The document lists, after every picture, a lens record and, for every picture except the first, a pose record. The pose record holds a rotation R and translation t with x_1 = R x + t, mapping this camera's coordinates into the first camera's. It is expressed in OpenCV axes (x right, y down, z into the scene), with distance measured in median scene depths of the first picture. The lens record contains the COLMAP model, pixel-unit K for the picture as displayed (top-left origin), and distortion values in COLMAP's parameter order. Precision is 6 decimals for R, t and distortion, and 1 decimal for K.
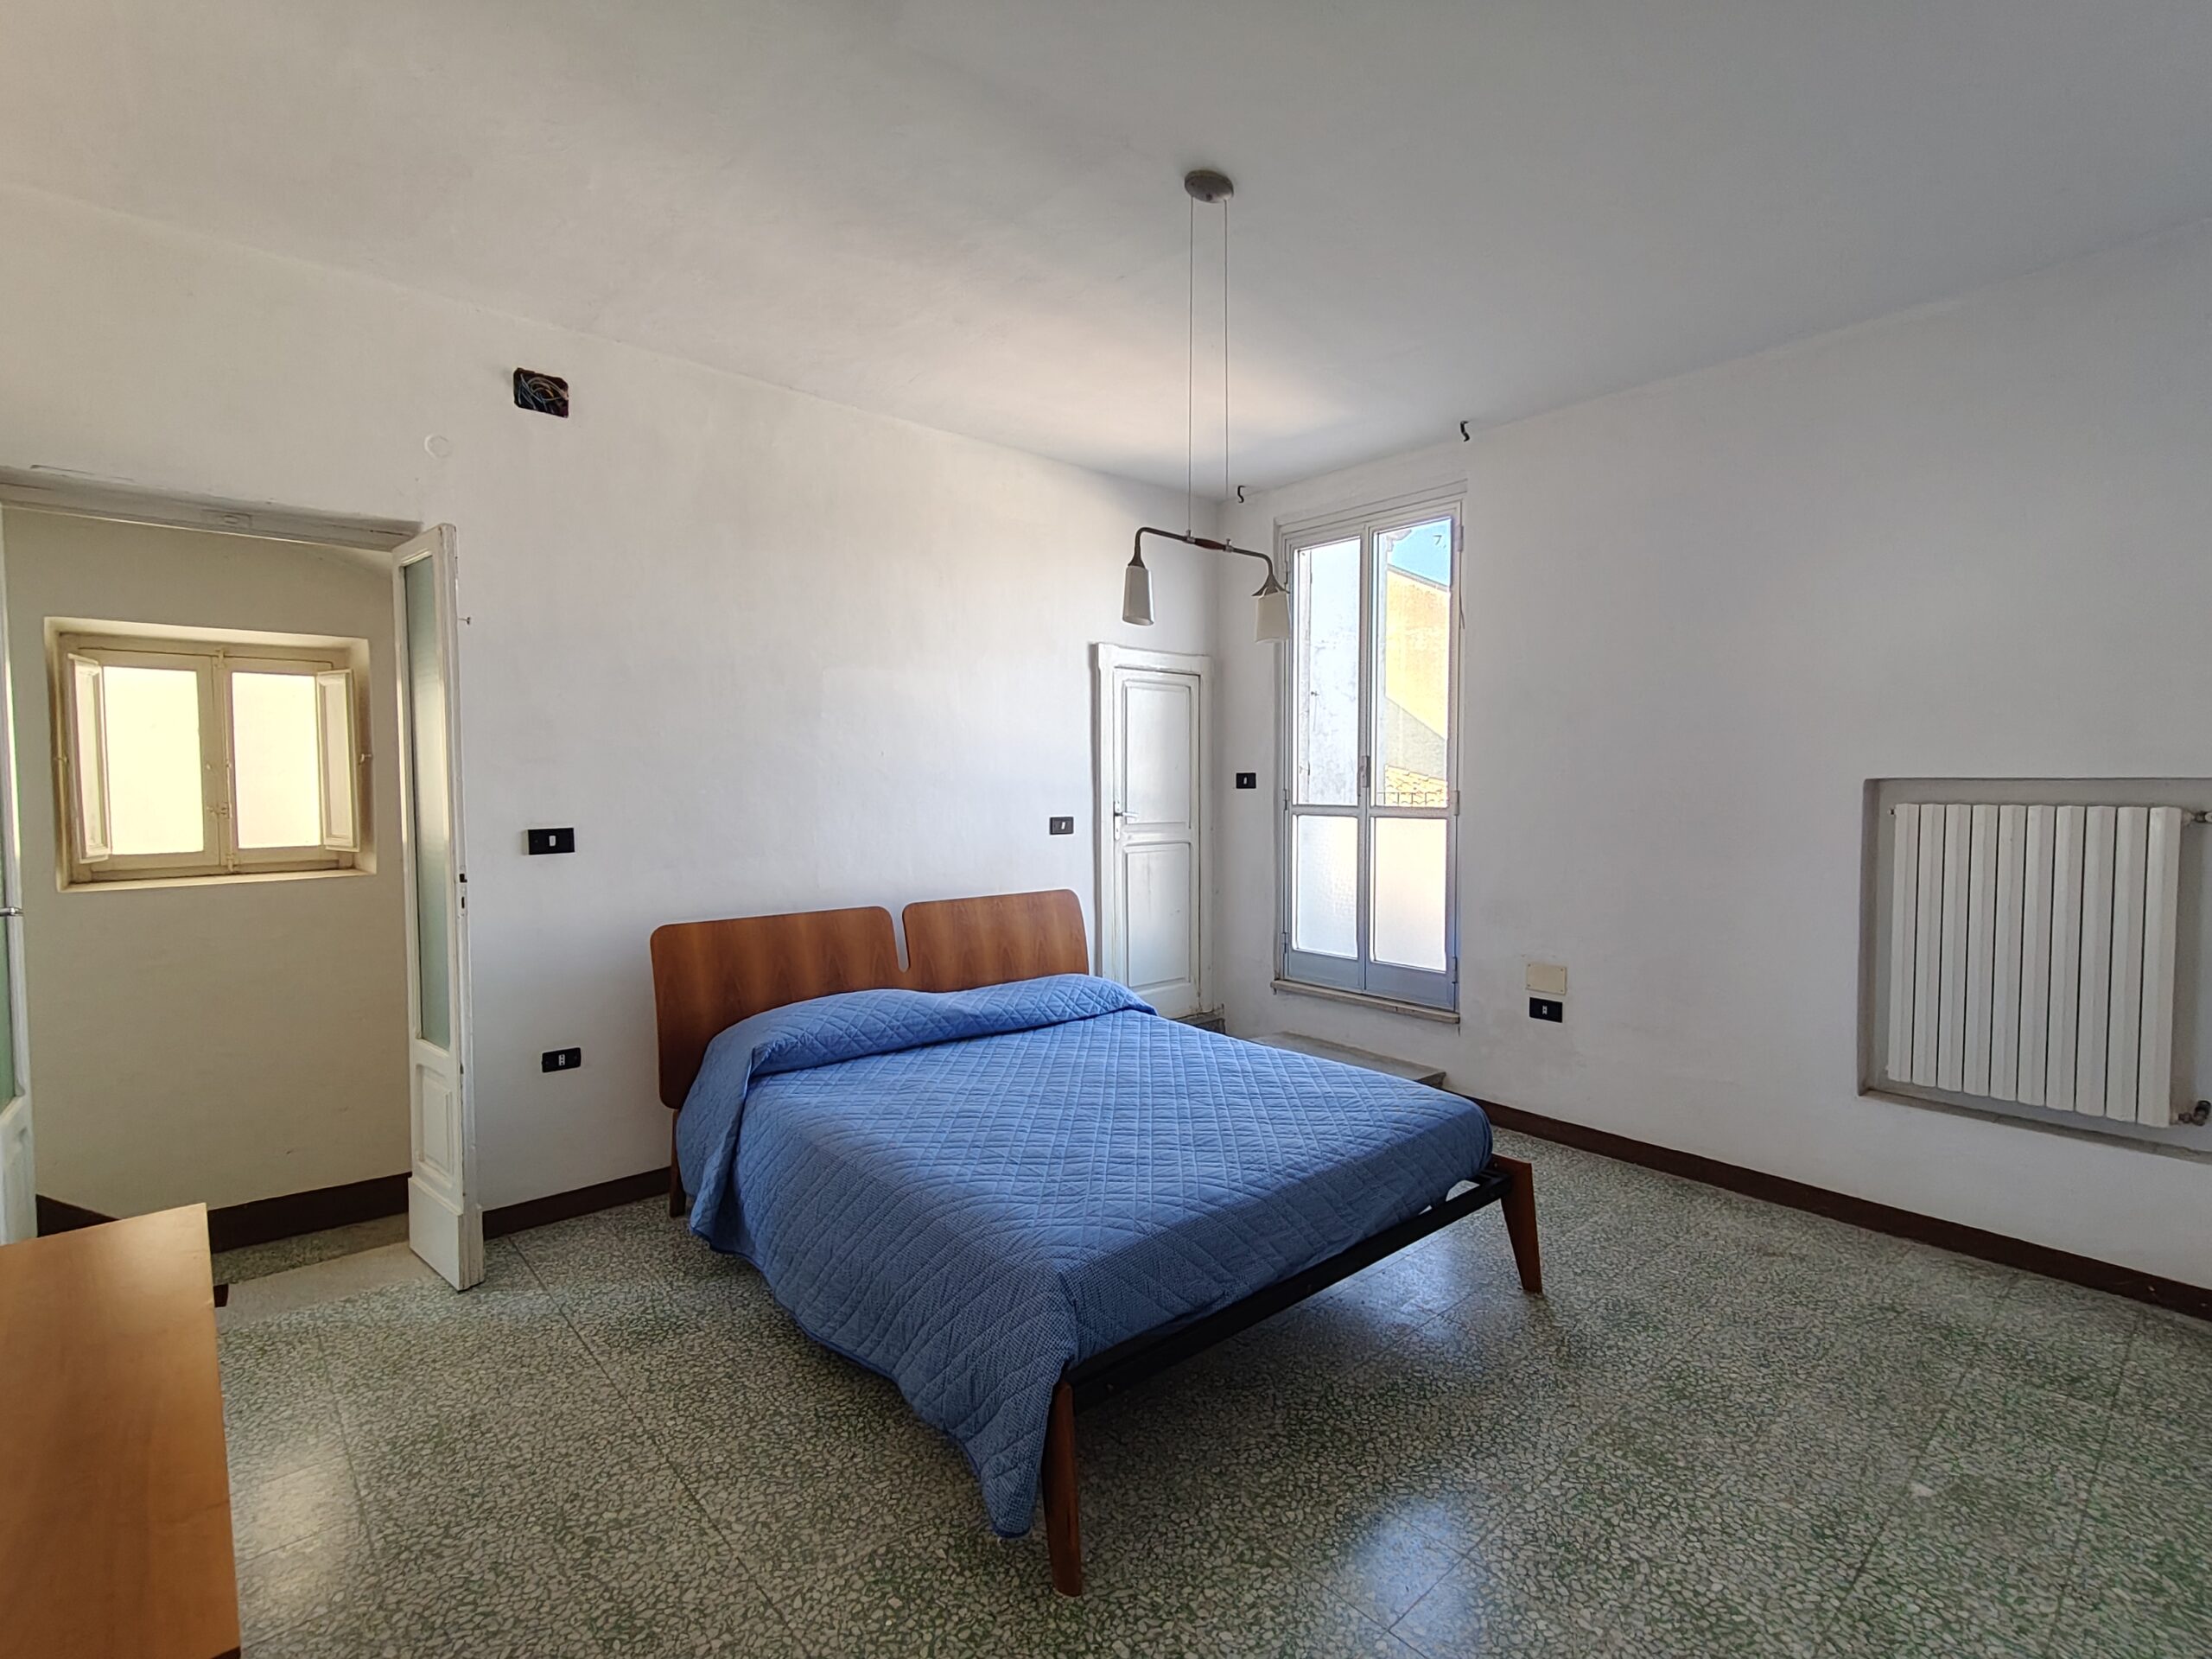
lens RADIAL K [[1043.2, 0, 1101.6], [0, 1043.2, 826.6], [0, 0, 1]] dist [0.016038, -0.006861]
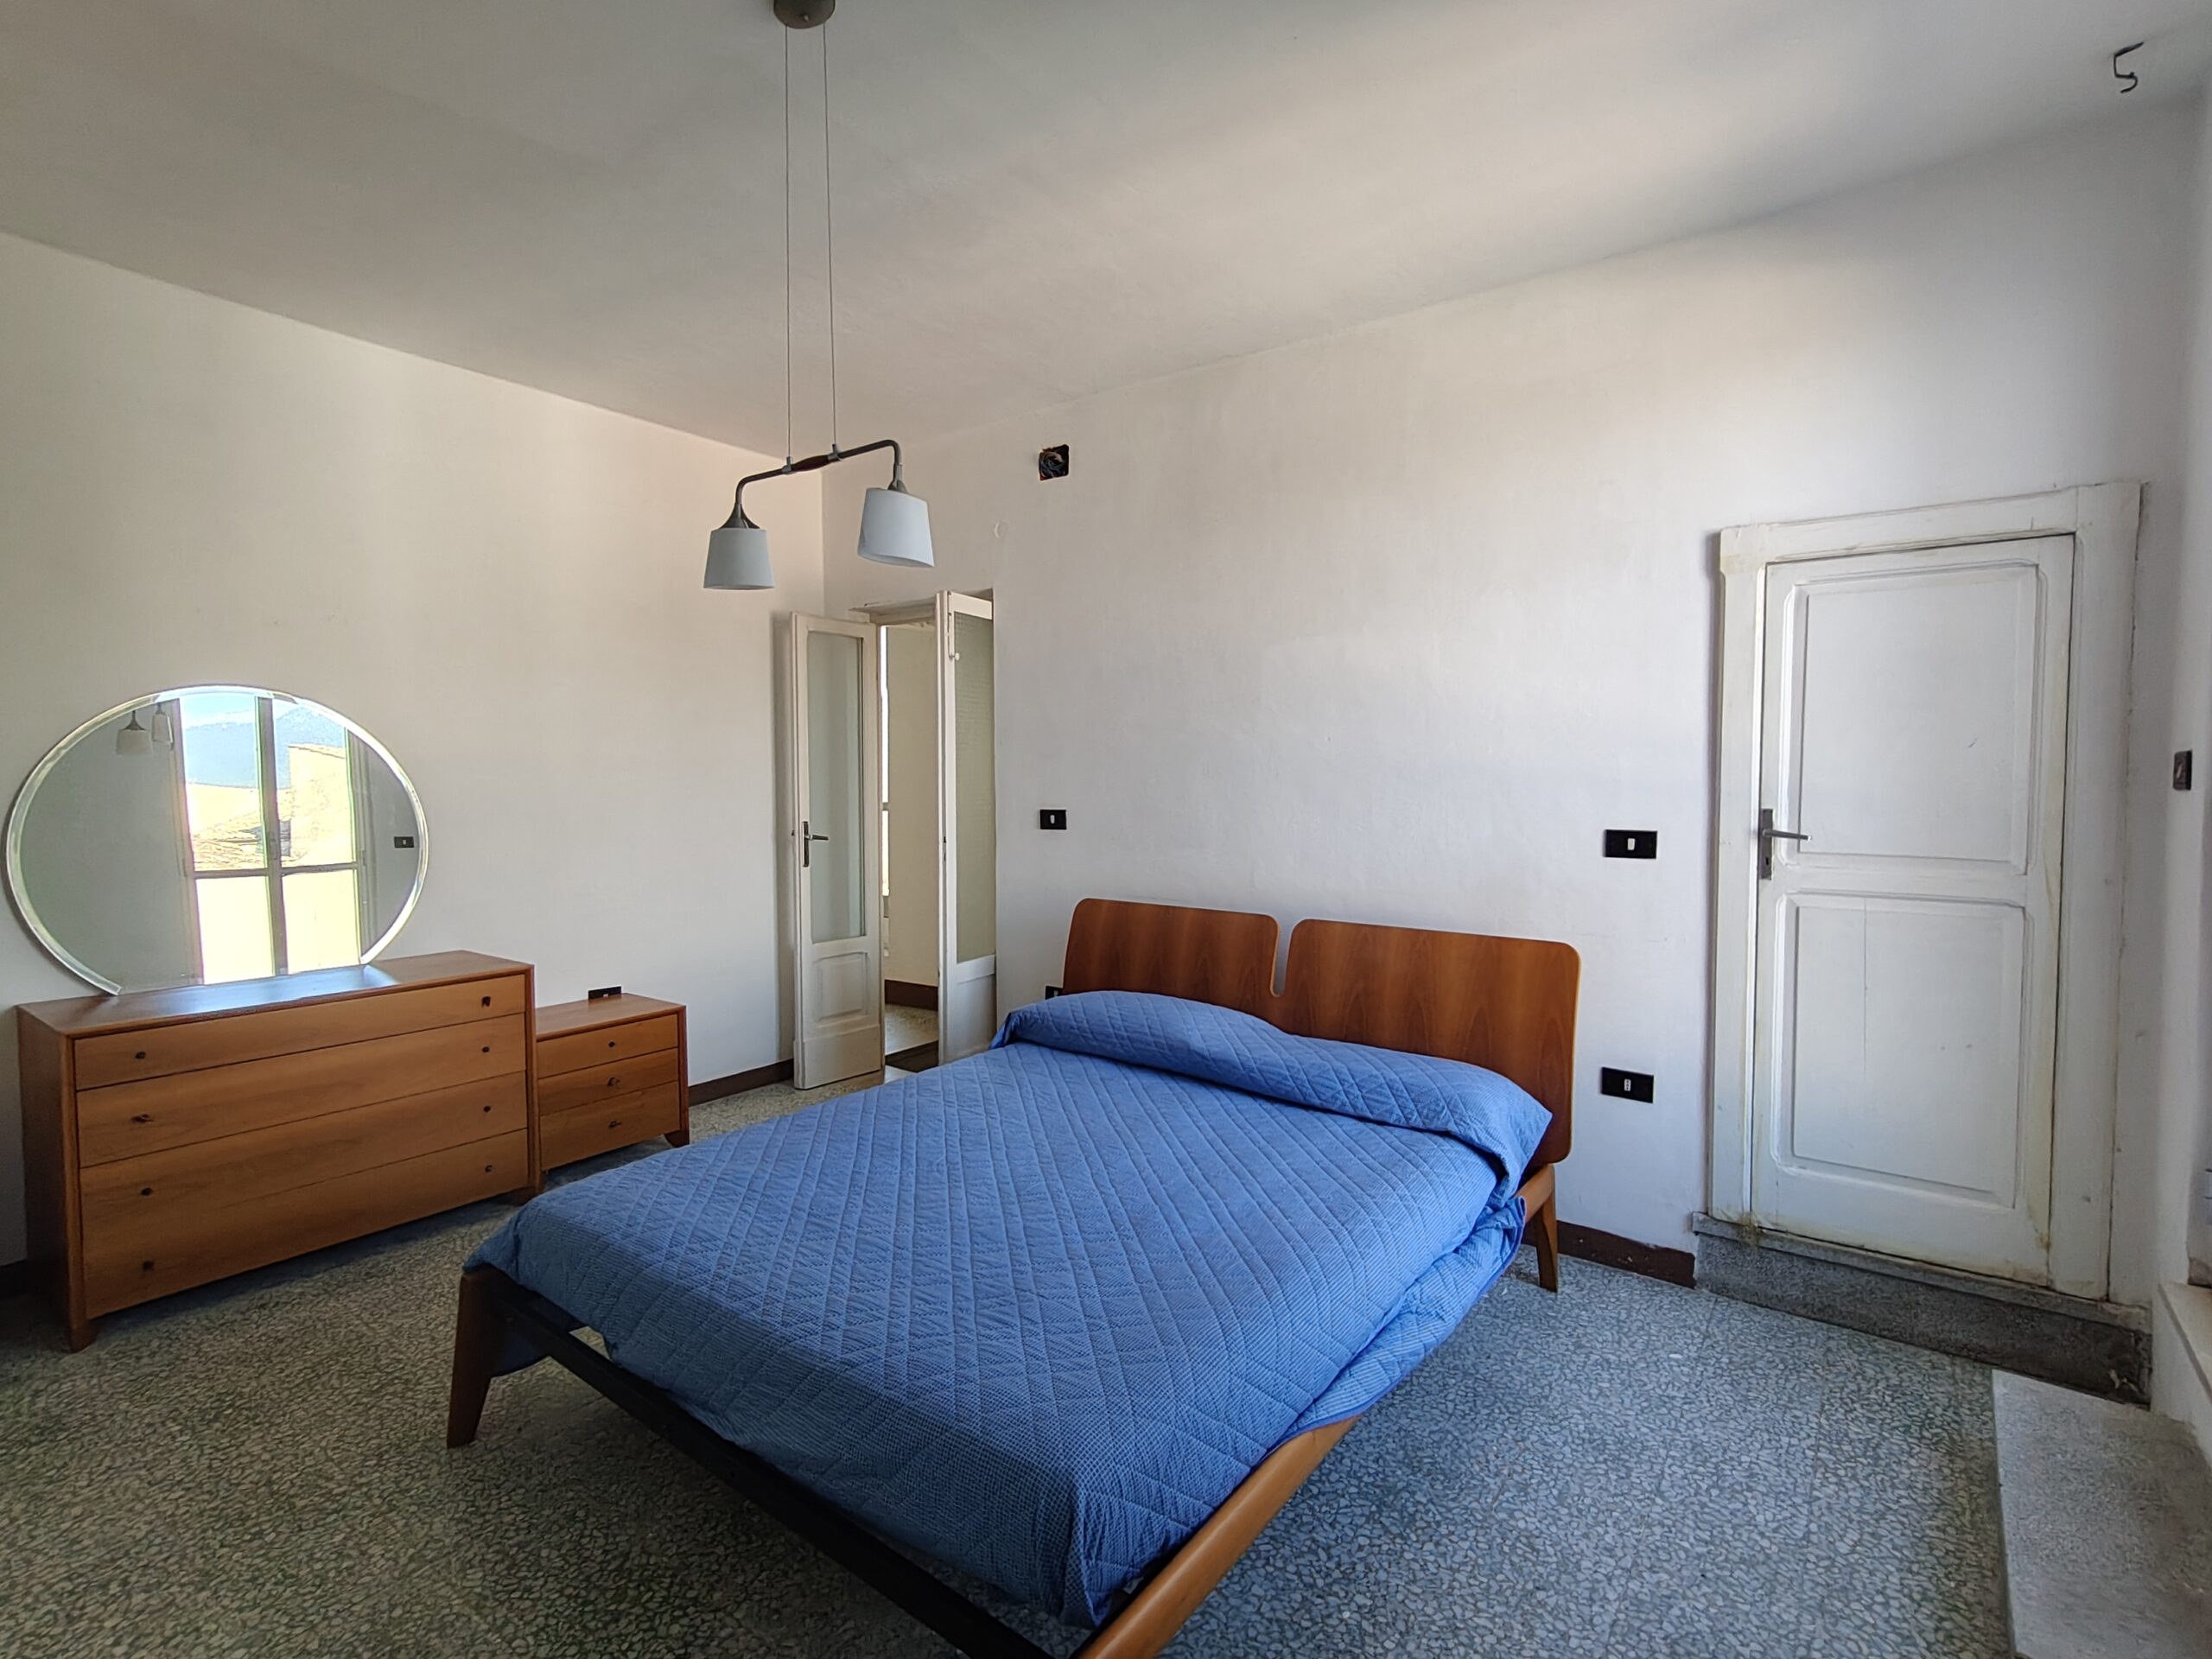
lens RADIAL K [[1043.2, 0, 1091.5], [0, 1043.2, 815.0], [0, 0, 1]] dist [0.016038, -0.006861]
pose [[0.210687, 0.033711, -0.976972, 0.578500], [-0.050812, 0.998432, 0.023494, -0.019170], [0.976232, 0.044692, 0.212070, 0.649198]]
